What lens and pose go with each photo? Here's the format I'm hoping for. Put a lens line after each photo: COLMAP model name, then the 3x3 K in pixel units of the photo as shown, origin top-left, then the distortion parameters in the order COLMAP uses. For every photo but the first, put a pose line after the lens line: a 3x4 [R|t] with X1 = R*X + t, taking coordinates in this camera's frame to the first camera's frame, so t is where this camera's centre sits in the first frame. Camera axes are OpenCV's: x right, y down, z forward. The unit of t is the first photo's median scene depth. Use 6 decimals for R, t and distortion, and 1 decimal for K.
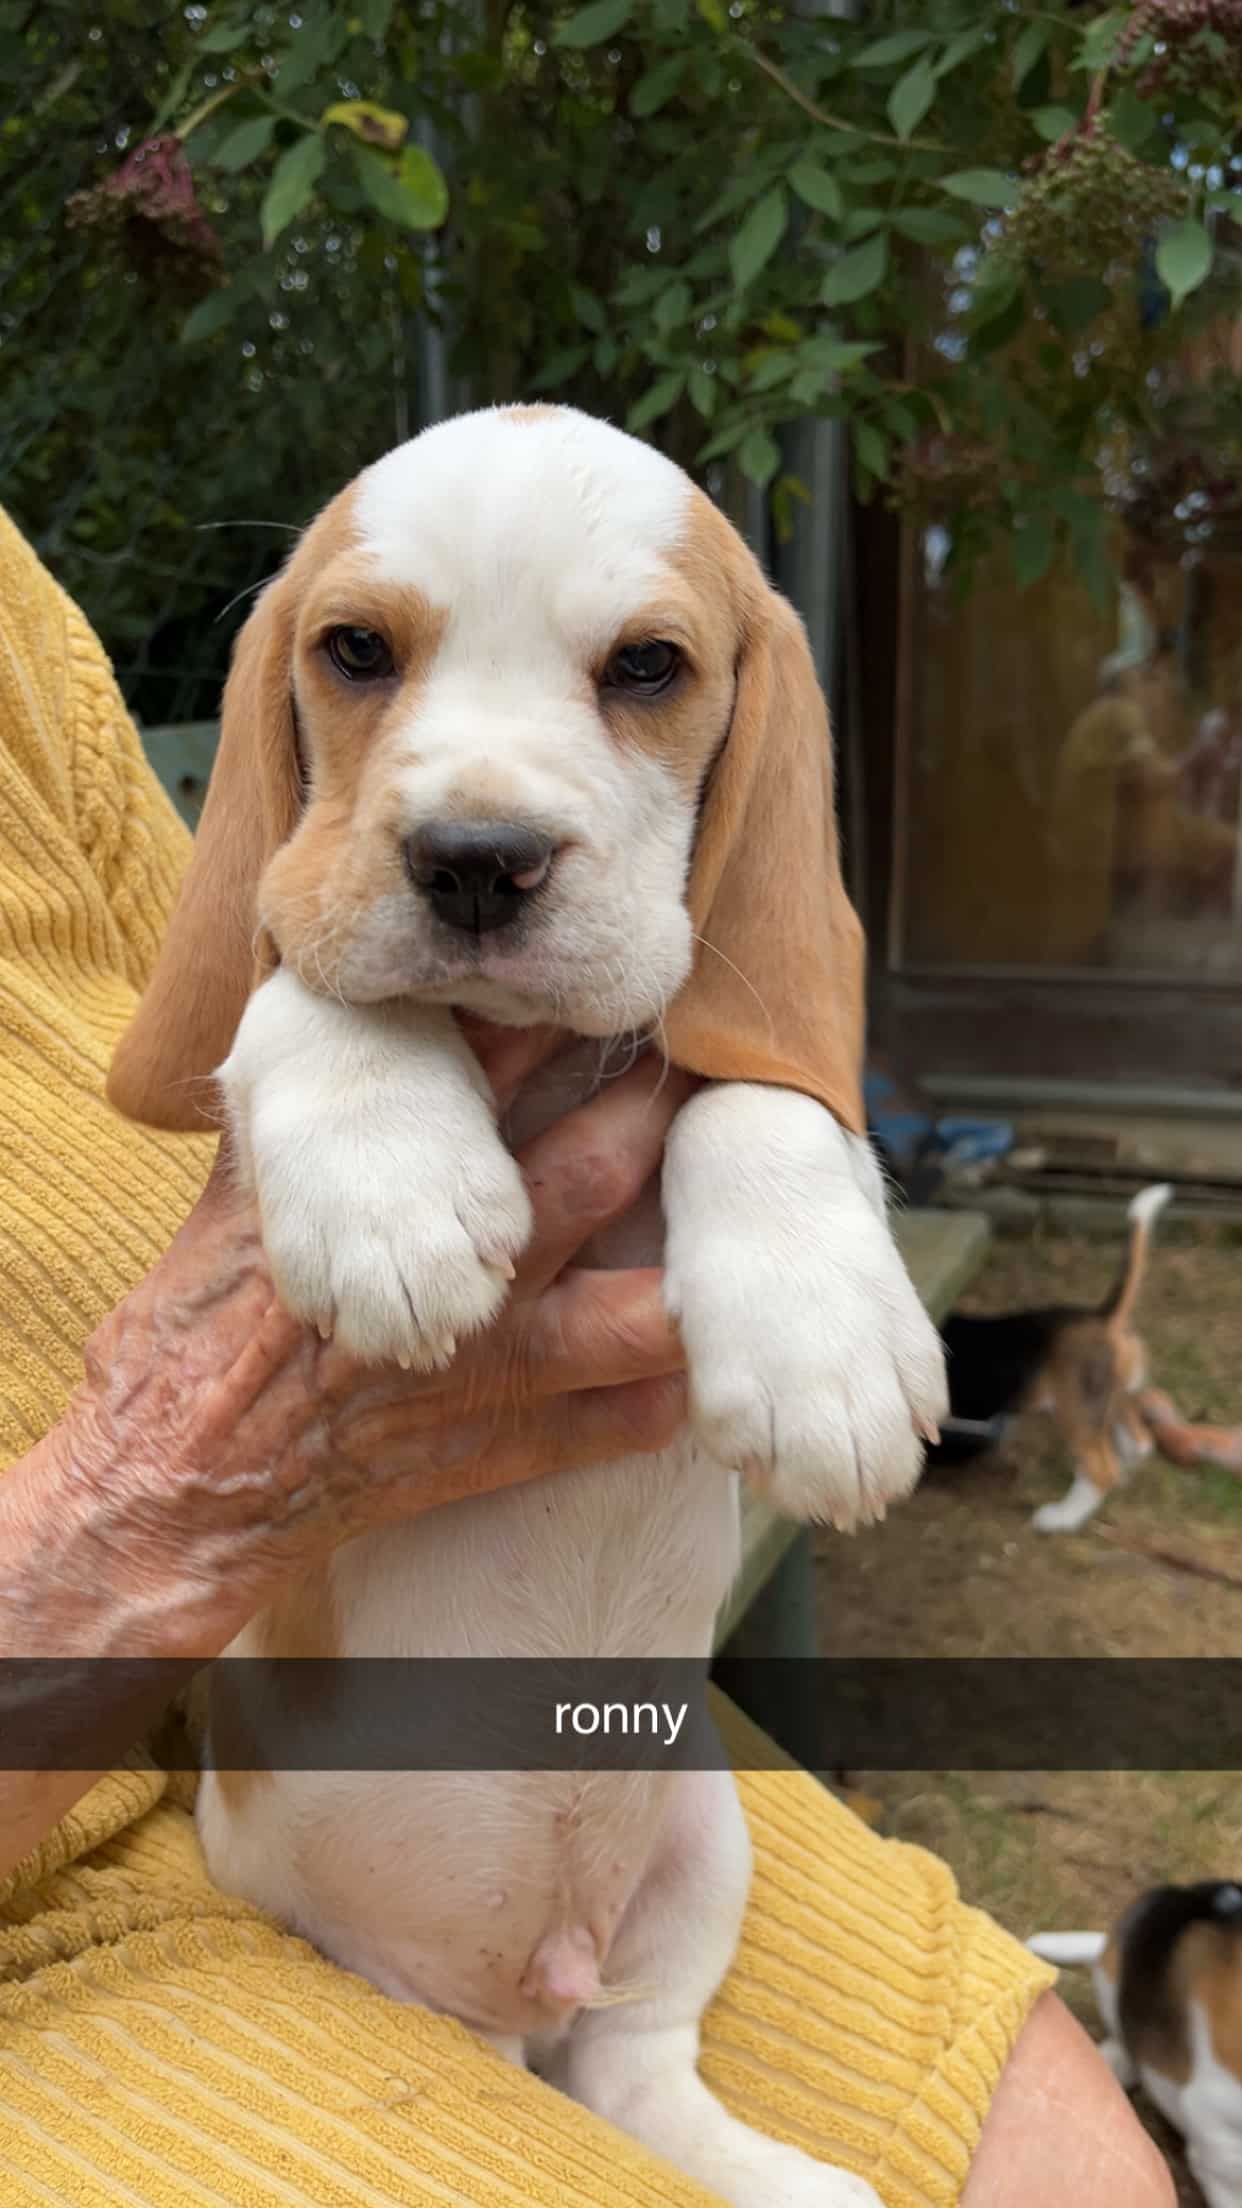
lens RADIAL K [[1849.7, 0, 621.0], [0, 1849.7, 1104.0], [0, 0, 1]] dist [0.072351, -0.111194]
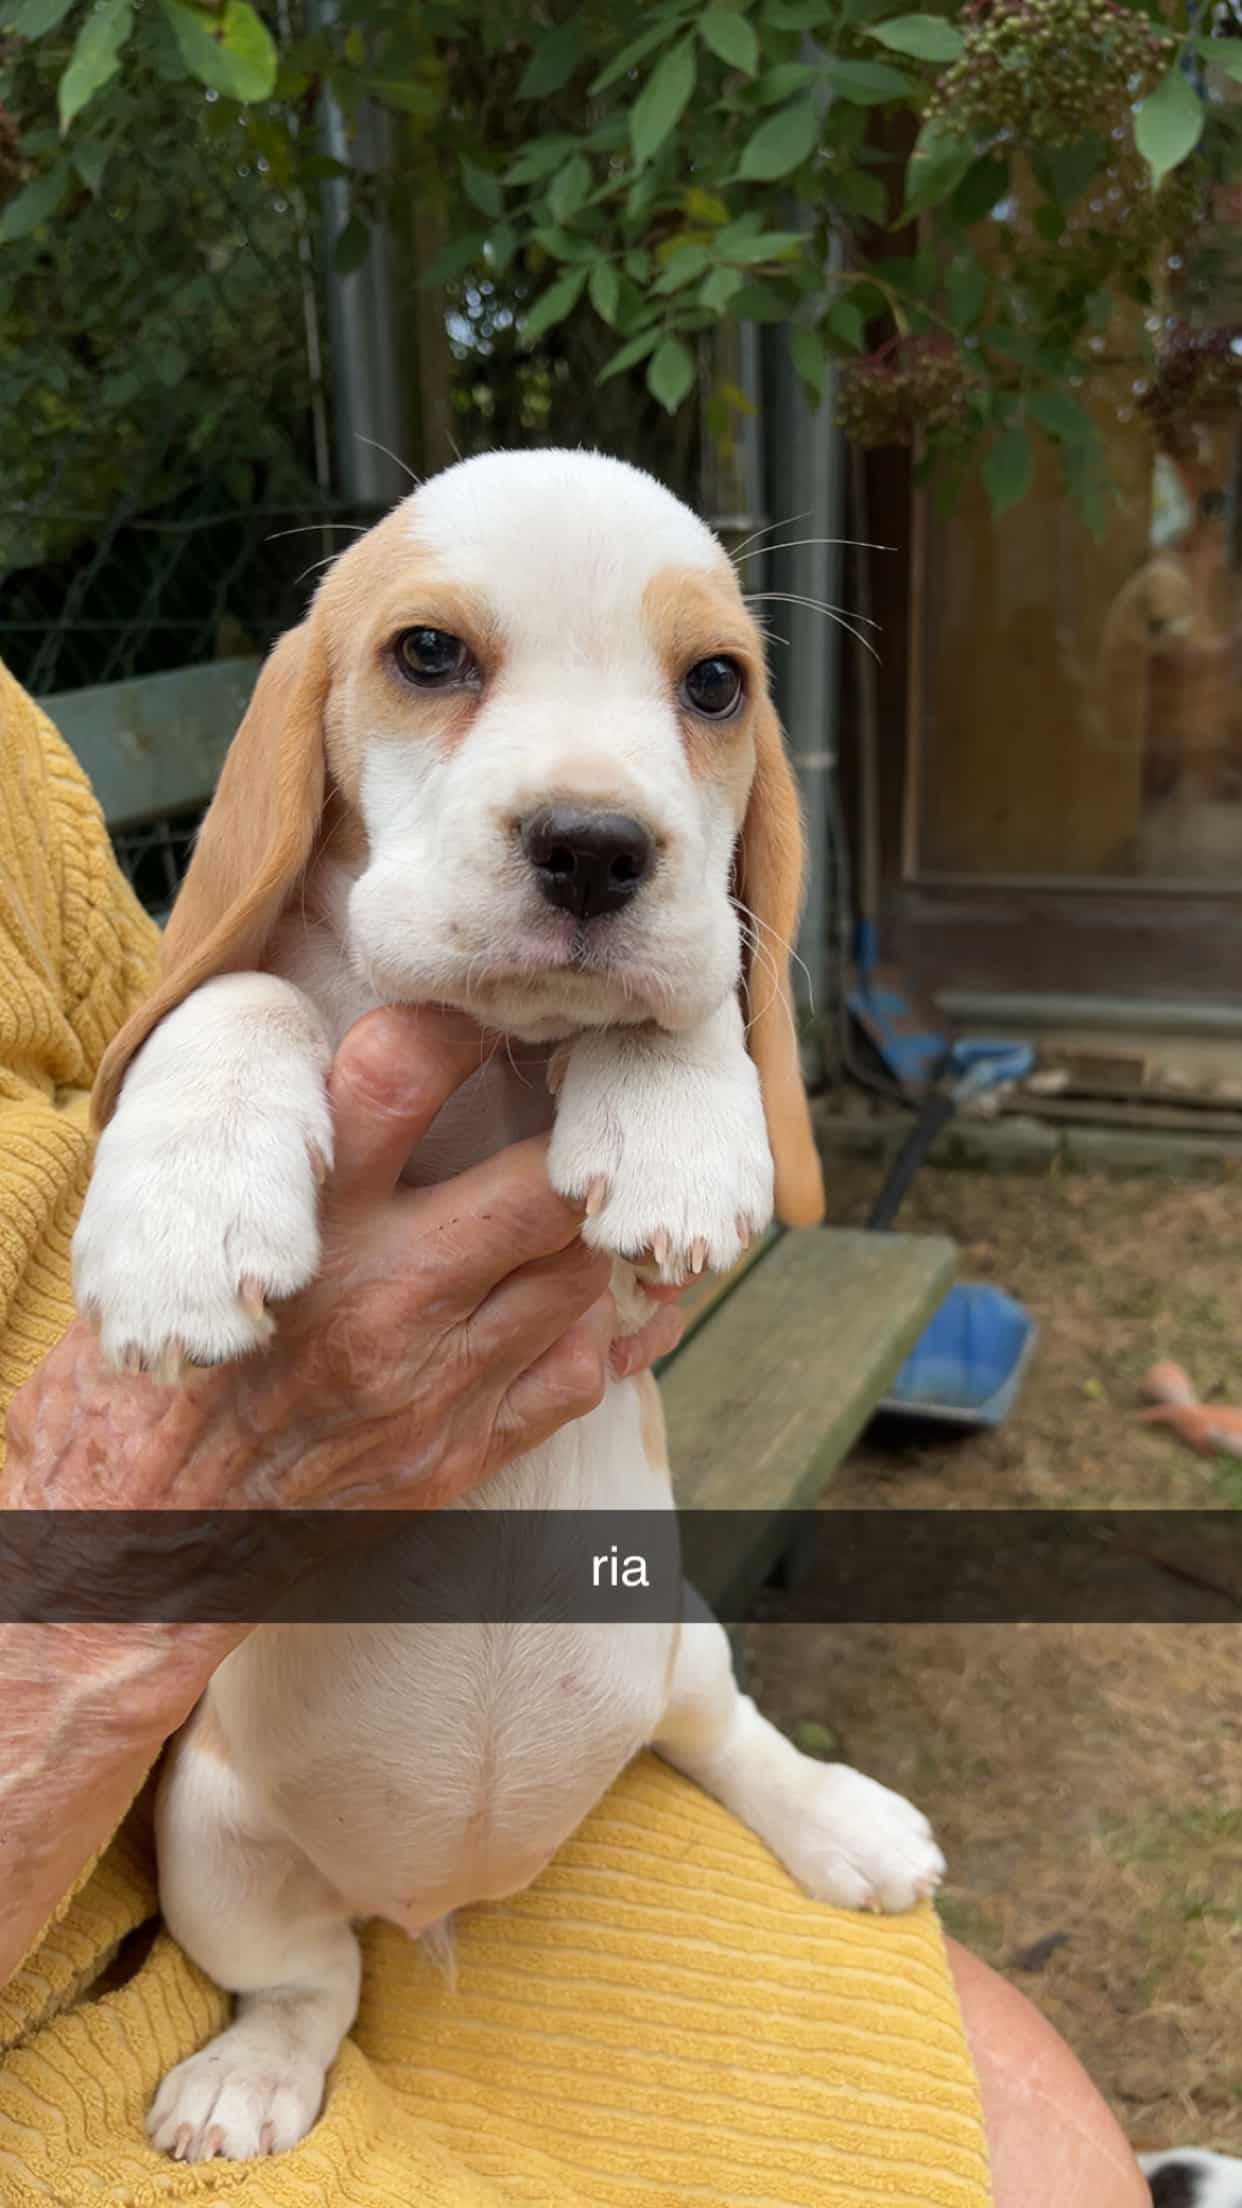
lens RADIAL K [[1849.7, 0, 621.0], [0, 1849.7, 1104.0], [0, 0, 1]] dist [0.072351, -0.111194]
pose [[0.999606, -0.008841, -0.026645, 0.066381], [0.010751, 0.997316, 0.072422, -0.074158], [0.025933, -0.072679, 0.997018, 0.128769]]
